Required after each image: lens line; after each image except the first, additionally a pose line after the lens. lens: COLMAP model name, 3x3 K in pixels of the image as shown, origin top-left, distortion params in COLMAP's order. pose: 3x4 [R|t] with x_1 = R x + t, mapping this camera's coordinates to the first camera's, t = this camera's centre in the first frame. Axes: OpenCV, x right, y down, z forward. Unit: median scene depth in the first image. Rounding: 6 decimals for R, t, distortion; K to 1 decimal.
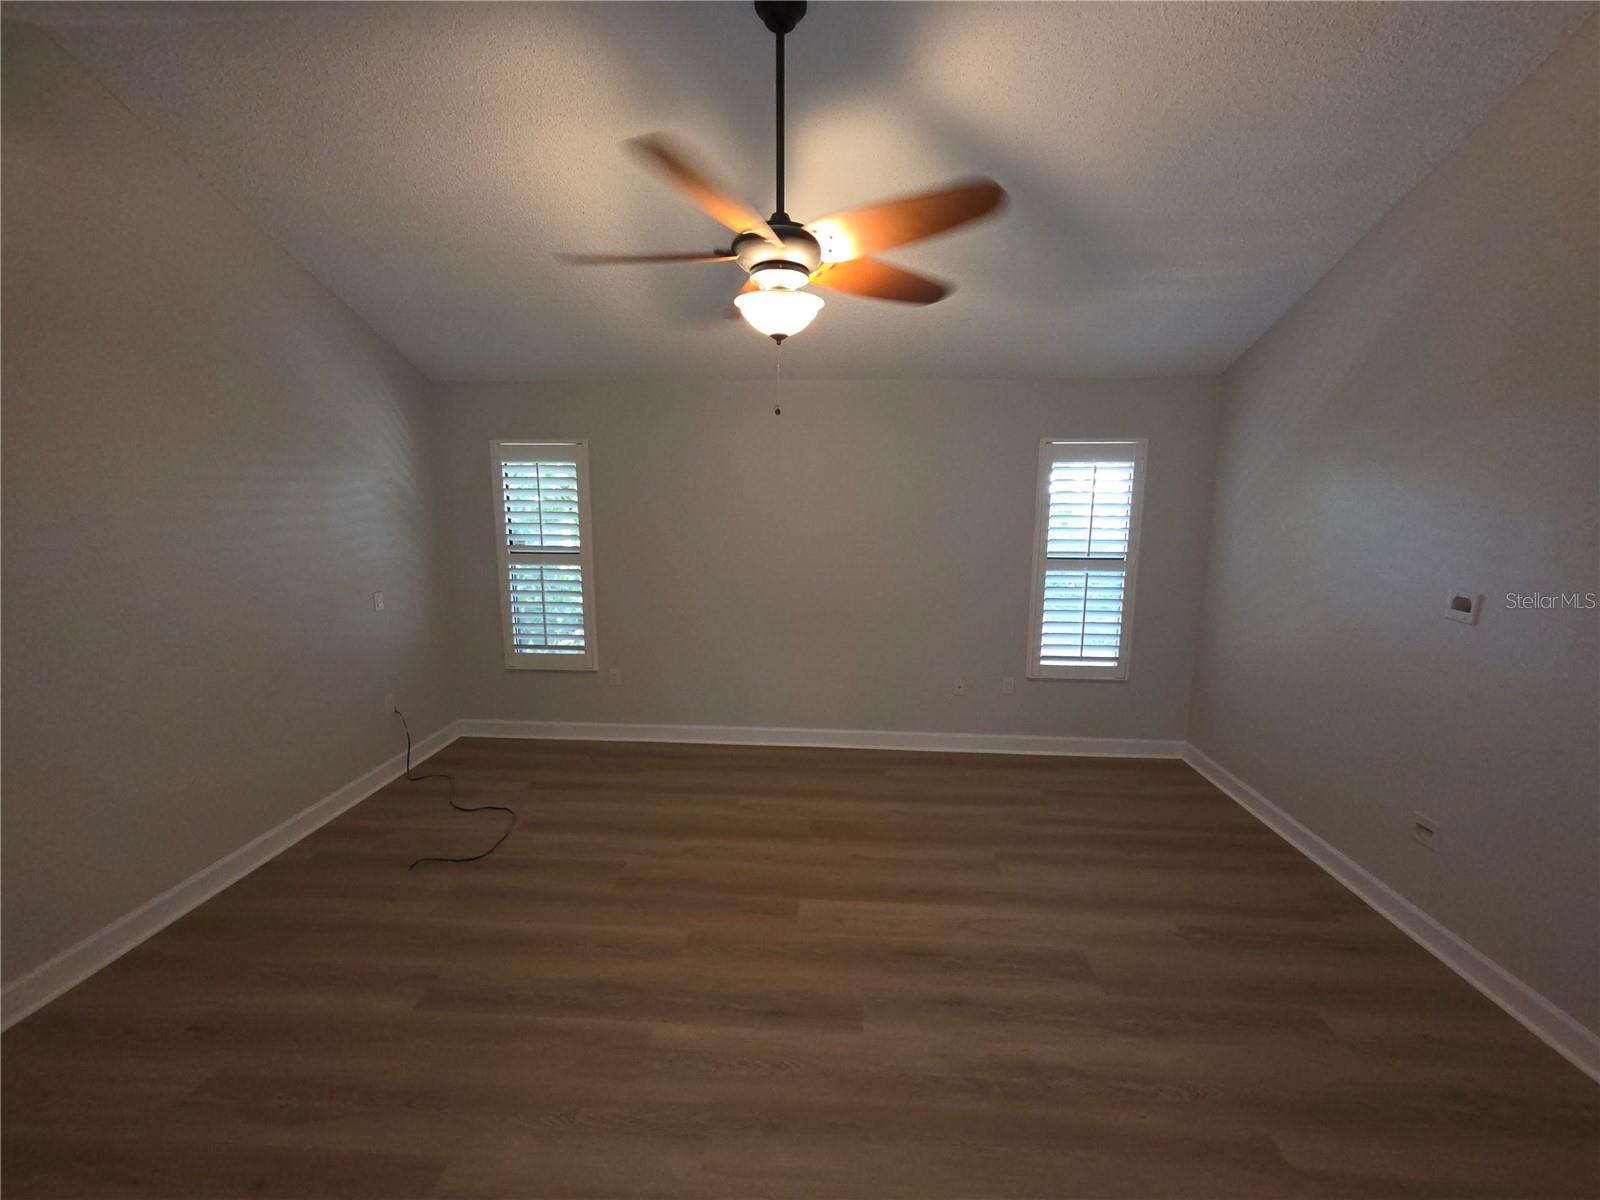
lens RADIAL K [[635.0, 0, 793.6], [0, 635.0, 593.4], [0, 0, 1]] dist [0.003237, 0.000077]
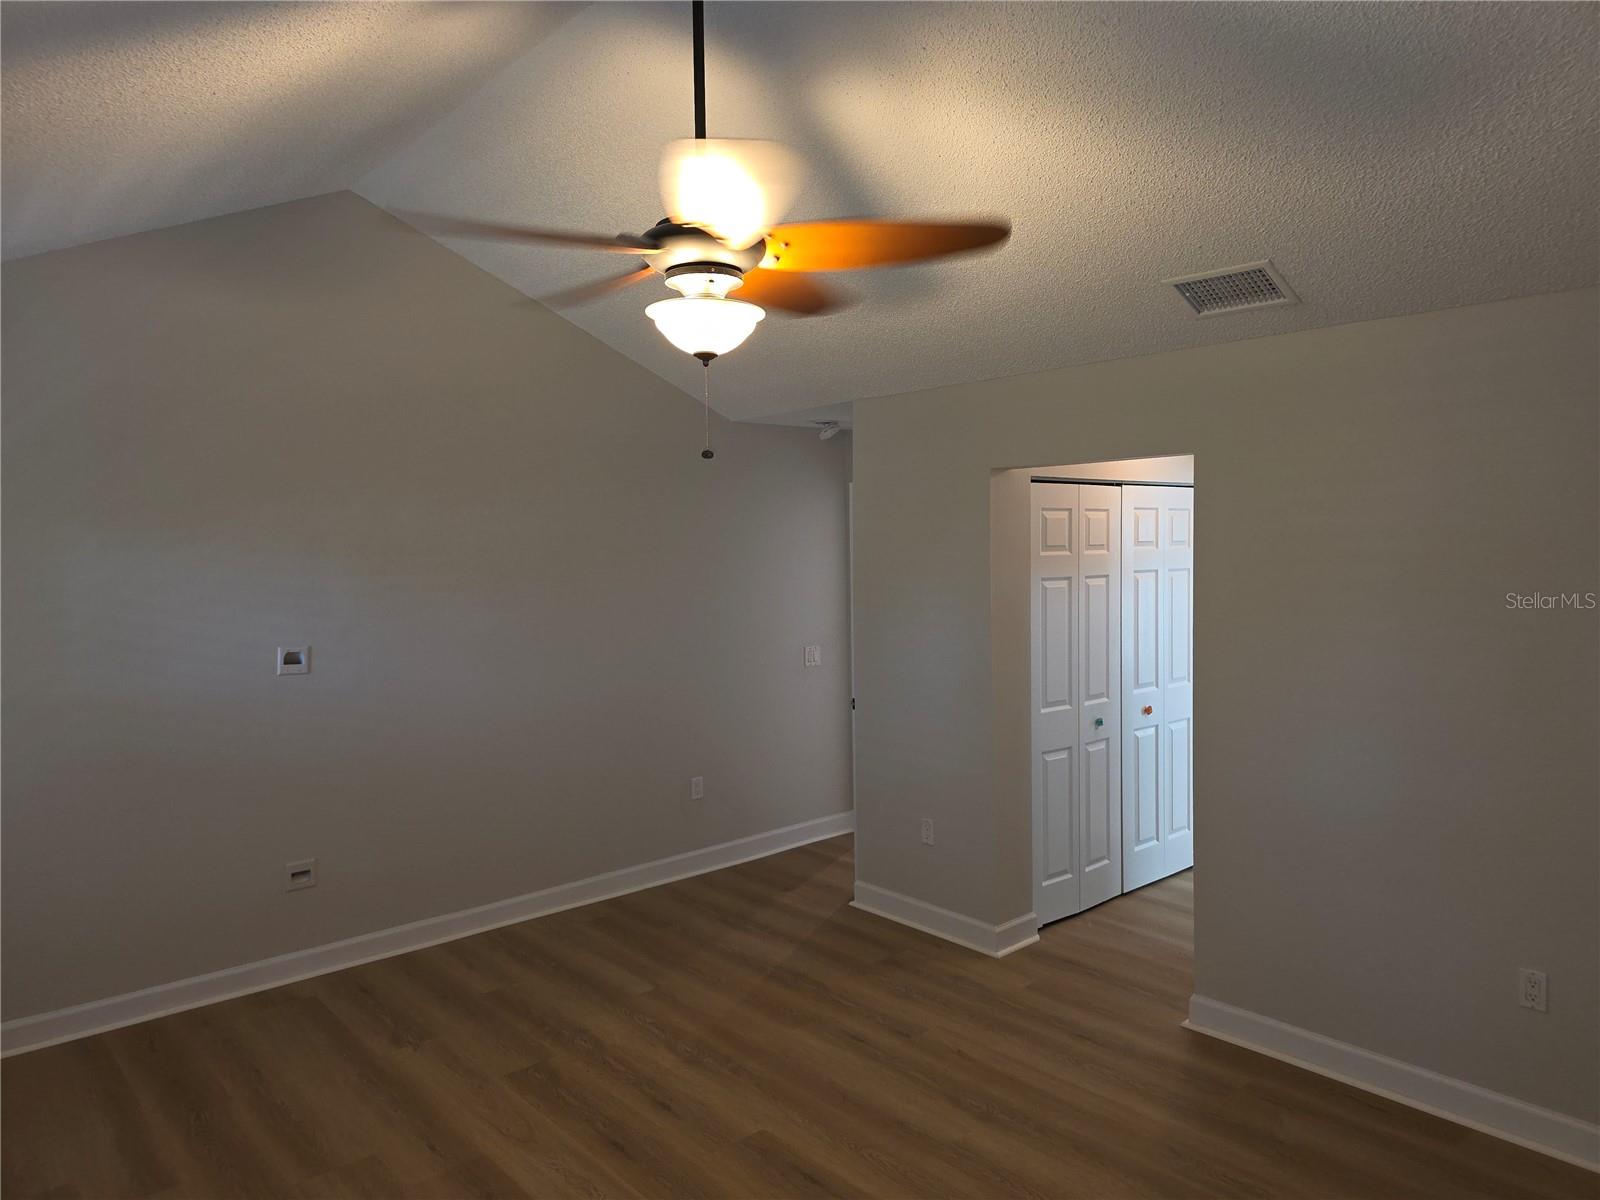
lens RADIAL K [[1075.3, 0, 800.0], [0, 1075.3, 600.0], [0, 0, 1]] dist [0.002103, 0.000468]
pose [[-0.707364, -0.032931, 0.706082, -0.916039], [0.115923, 0.979985, 0.161839, -0.291266], [-0.697279, 0.196330, -0.689388, 1.698096]]
